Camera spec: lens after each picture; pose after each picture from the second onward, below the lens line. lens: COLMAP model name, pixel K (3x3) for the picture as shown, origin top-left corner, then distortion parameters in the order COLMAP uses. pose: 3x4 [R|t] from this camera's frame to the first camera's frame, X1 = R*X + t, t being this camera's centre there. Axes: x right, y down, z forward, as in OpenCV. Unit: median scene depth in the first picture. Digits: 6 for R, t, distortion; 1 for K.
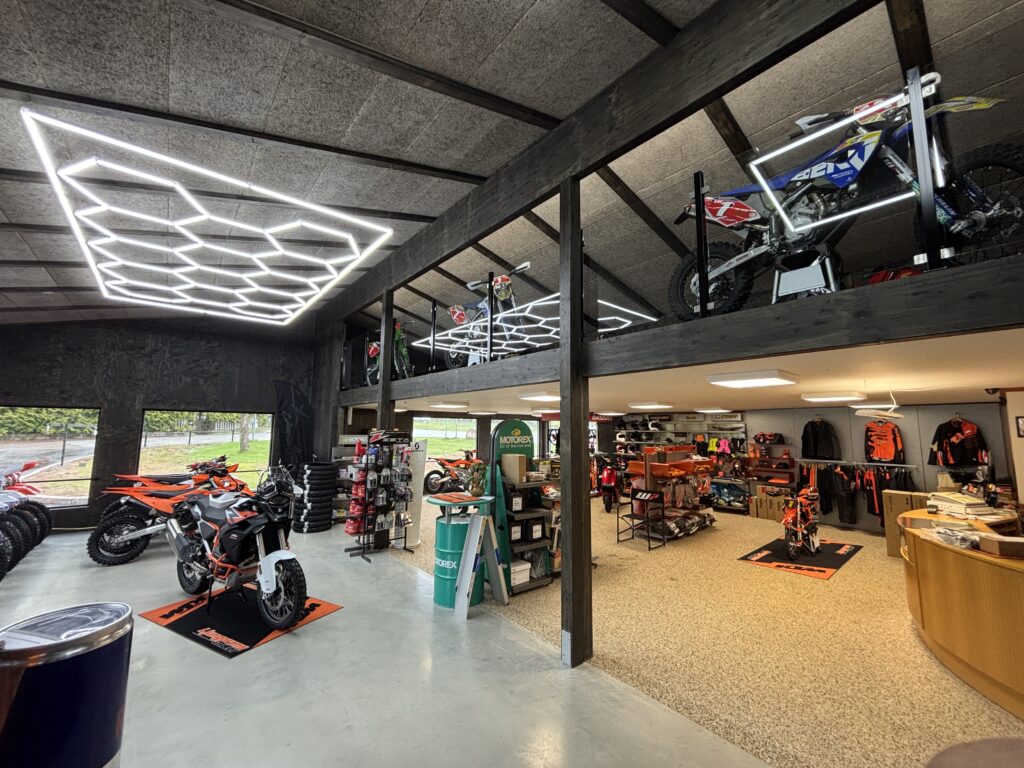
lens RADIAL K [[412.7, 0, 513.1], [0, 412.7, 385.6], [0, 0, 1]] dist [0.000228, 0.000007]
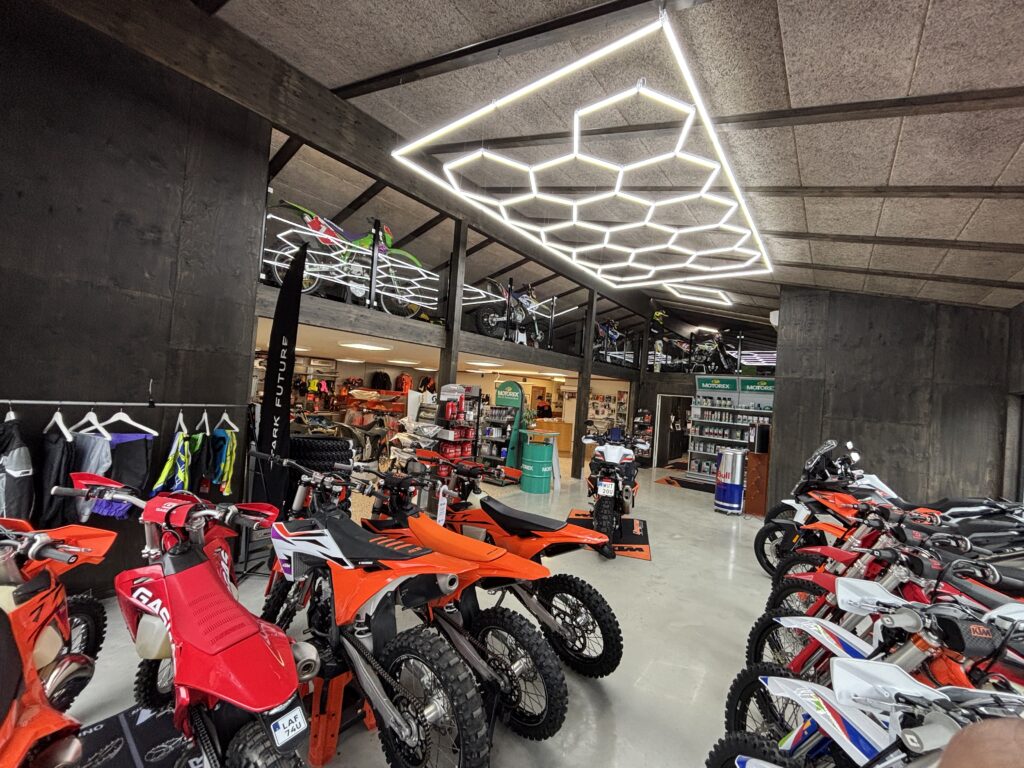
lens RADIAL K [[412.7, 0, 513.9], [0, 412.7, 380.4], [0, 0, 1]] dist [0.000228, 0.000007]
pose [[-0.199780, -0.000436, 0.979841, -1.965573], [-0.179780, 0.983040, -0.036218, 0.175913], [-0.963207, -0.183391, -0.196470, 1.693580]]
